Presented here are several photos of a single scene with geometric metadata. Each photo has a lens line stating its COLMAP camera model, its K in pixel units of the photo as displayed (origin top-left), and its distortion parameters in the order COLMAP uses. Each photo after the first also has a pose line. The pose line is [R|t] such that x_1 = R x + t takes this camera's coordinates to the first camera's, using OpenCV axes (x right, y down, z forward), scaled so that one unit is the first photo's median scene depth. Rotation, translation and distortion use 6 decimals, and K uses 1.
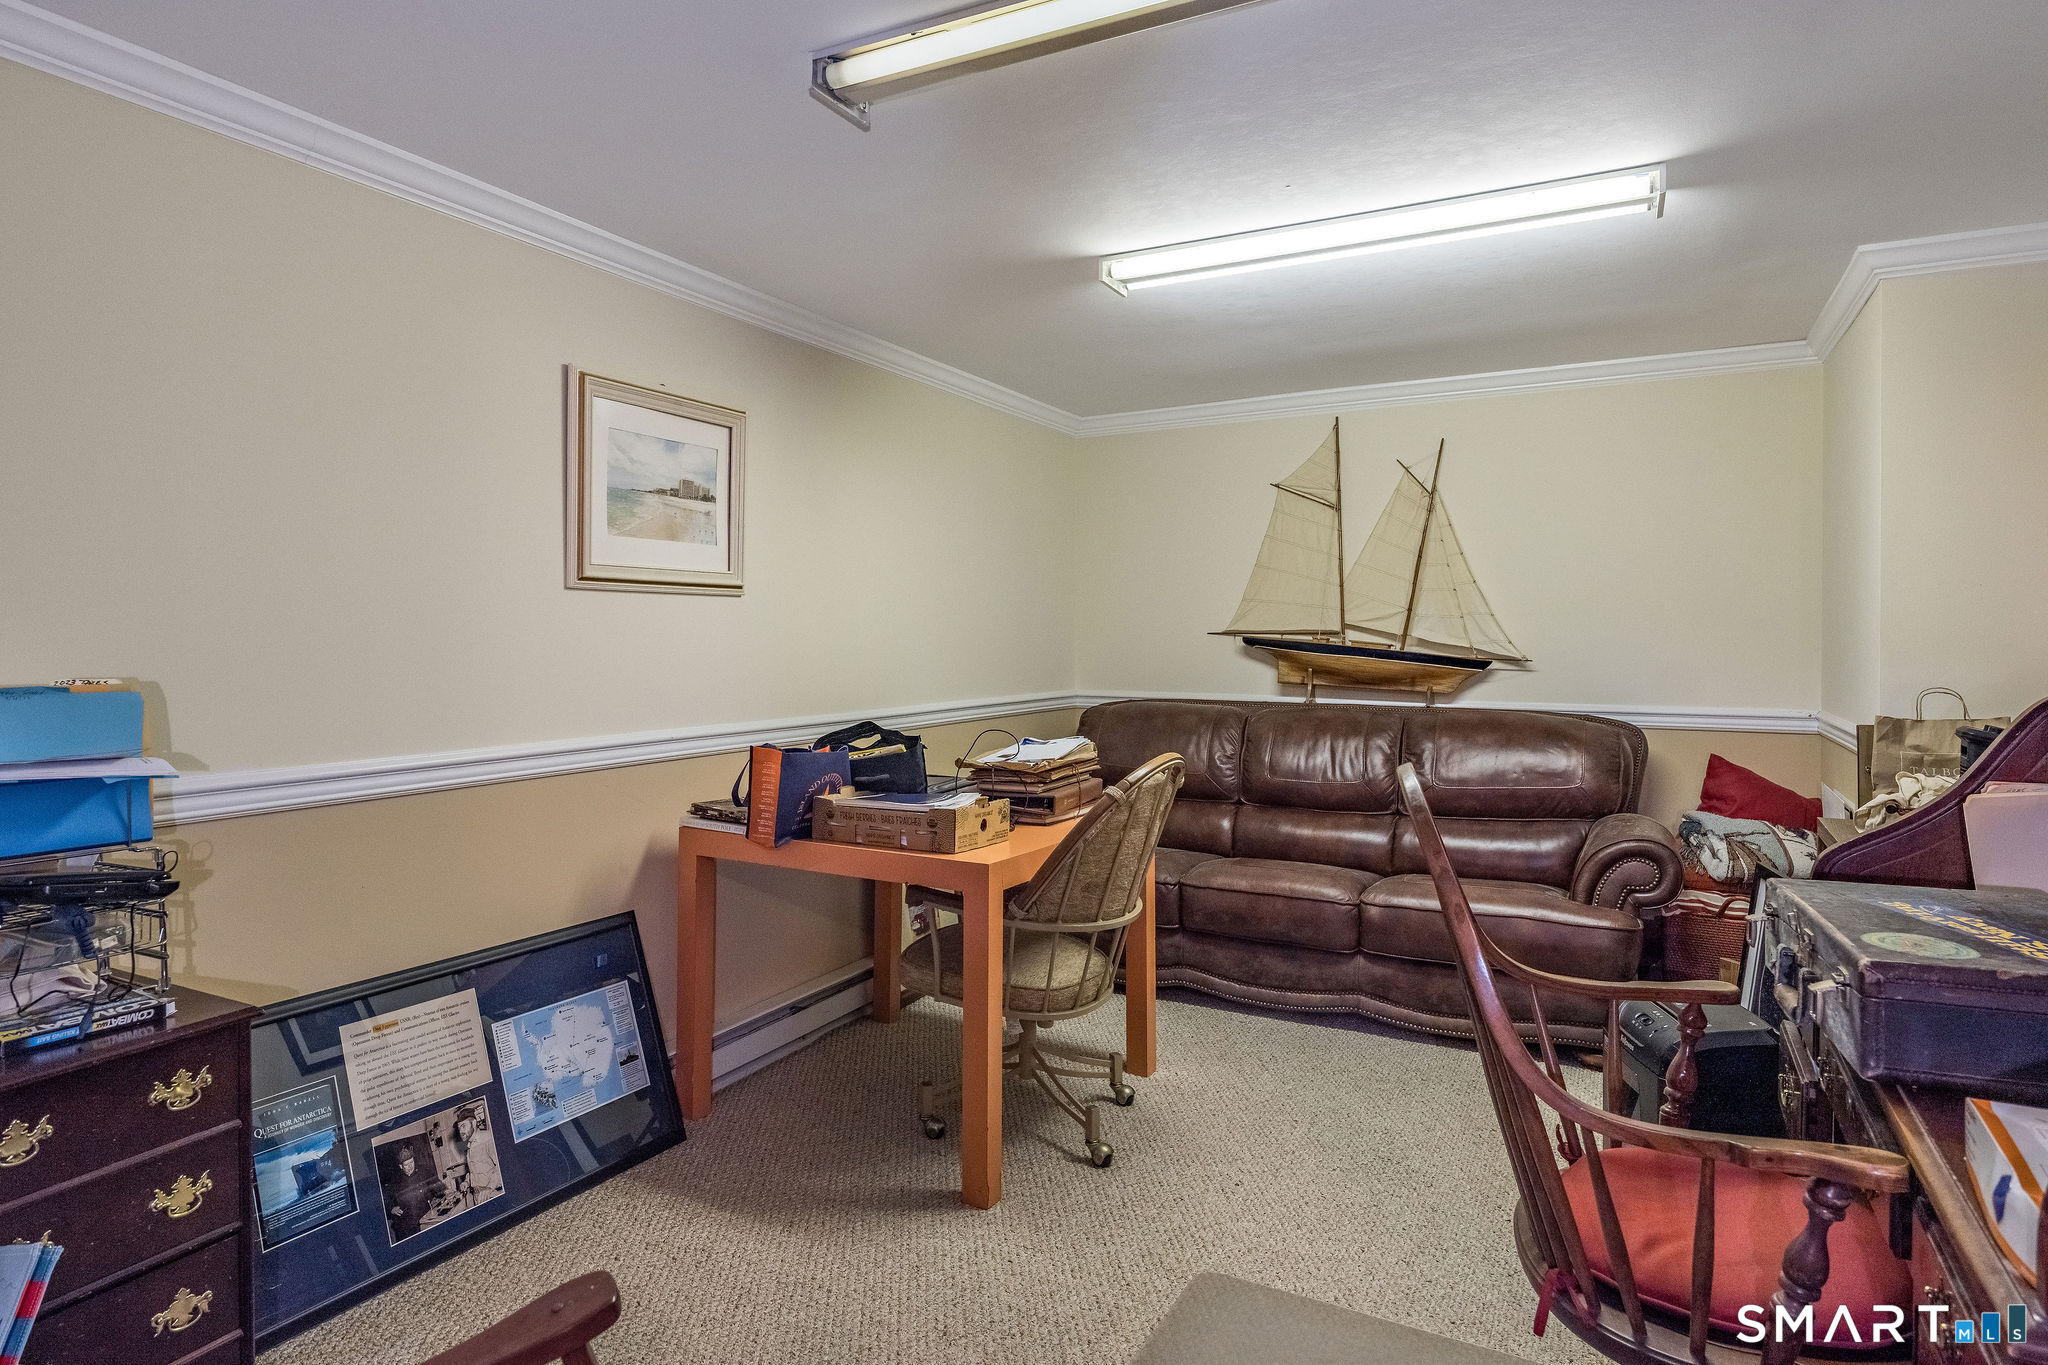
lens RADIAL K [[1159.3, 0, 1024.5], [0, 1159.3, 667.2], [0, 0, 1]] dist [-0.000120, 0.001846]
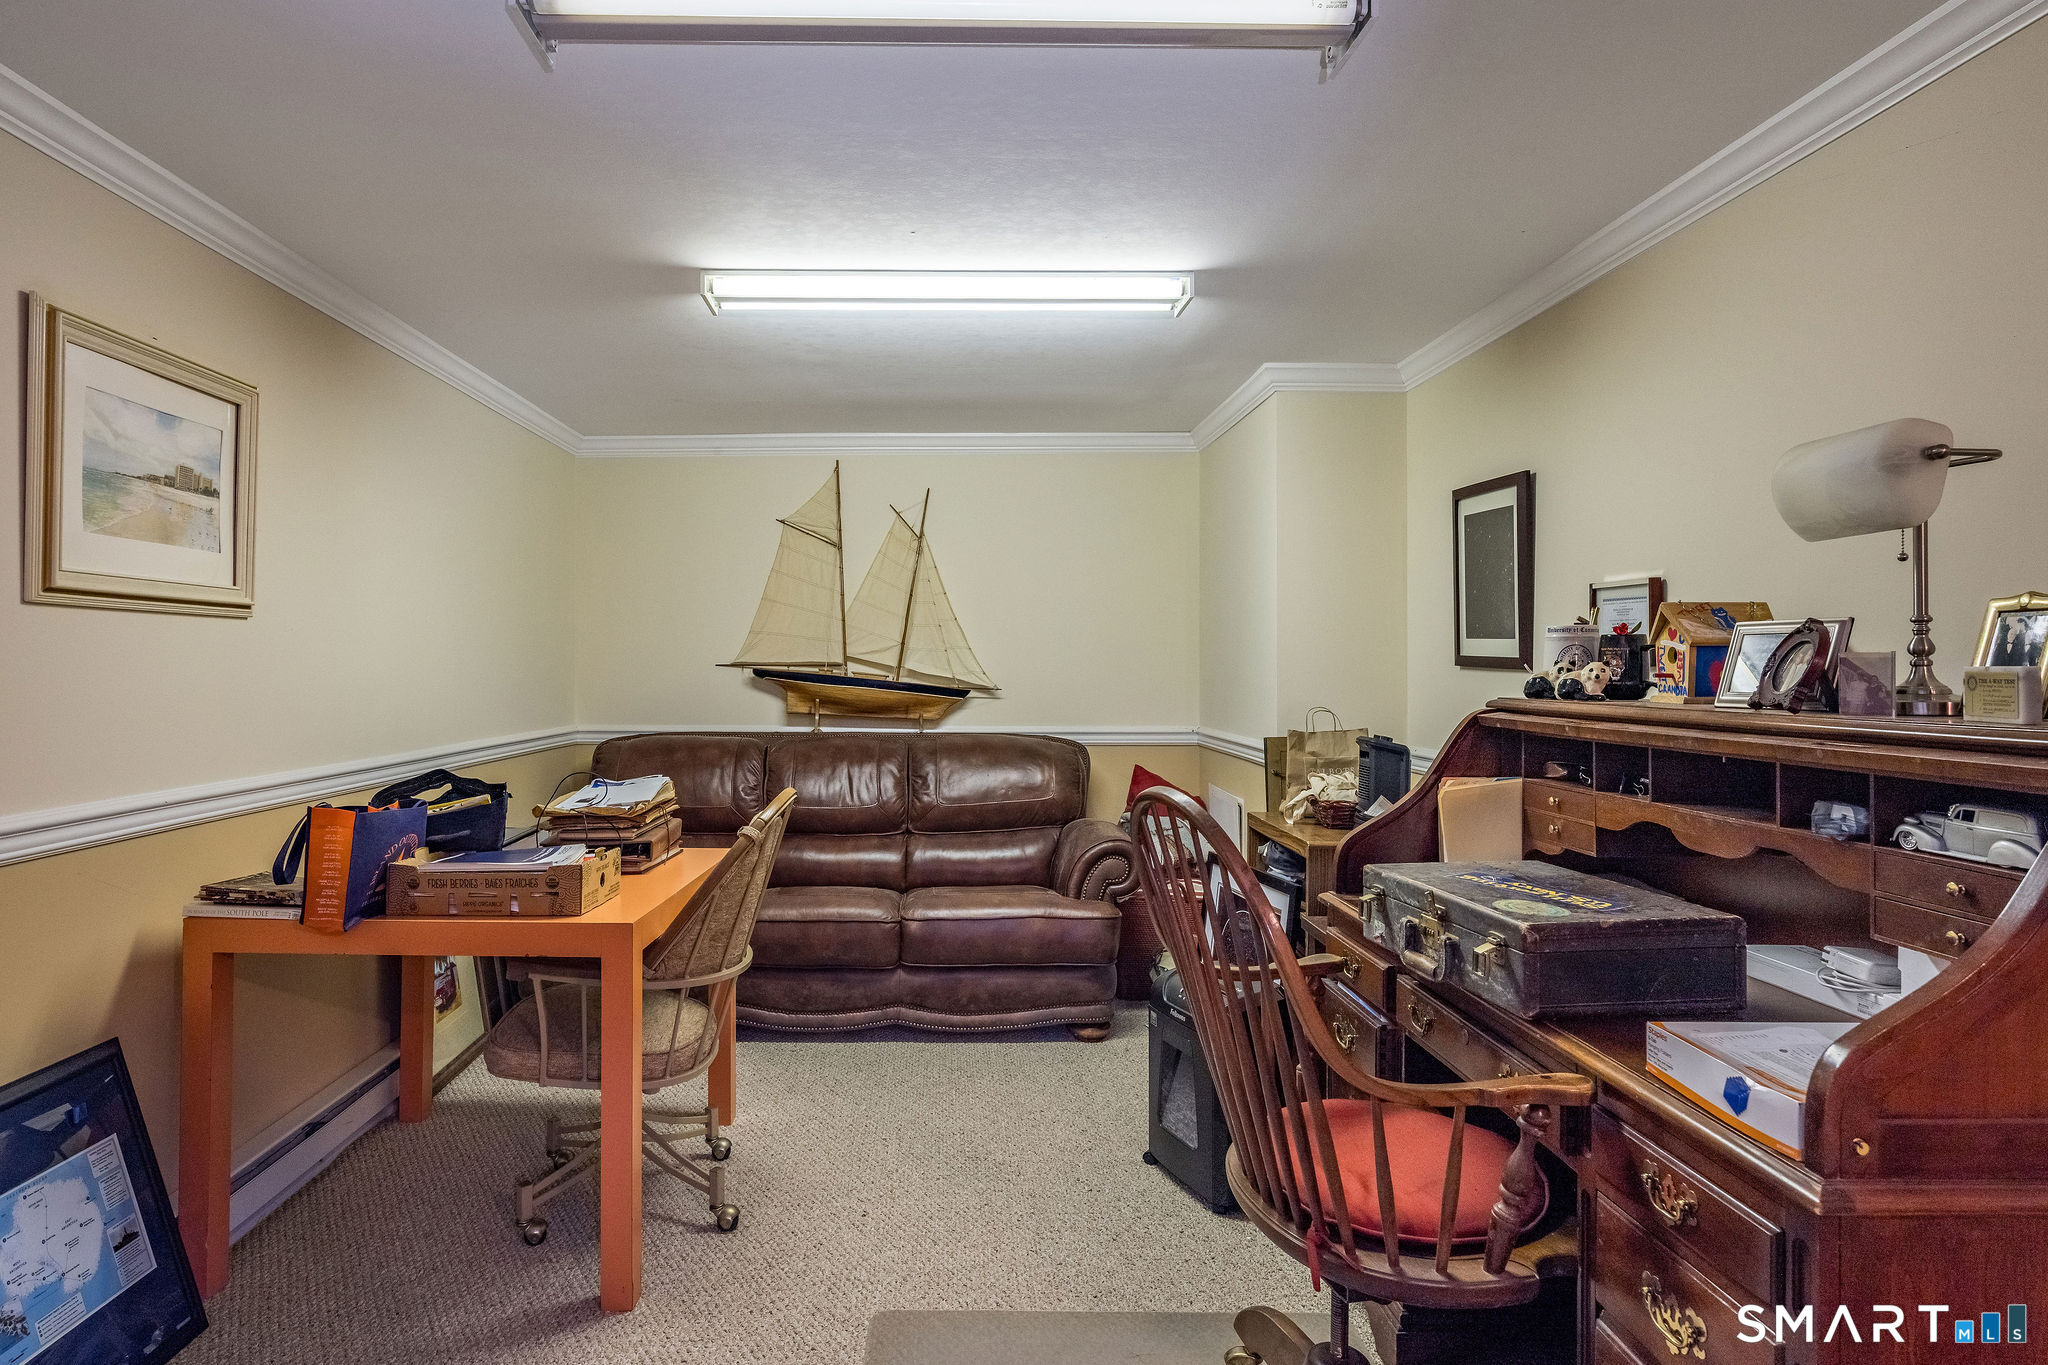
lens RADIAL K [[1106.4, 0, 1022.5], [0, 1106.4, 683.7], [0, 0, 1]] dist [0.002956, -0.003600]
pose [[0.878906, -0.007166, 0.476941, -0.145165], [0.012979, 0.999876, -0.008895, -0.003084], [-0.476818, 0.014008, 0.878890, 0.084834]]
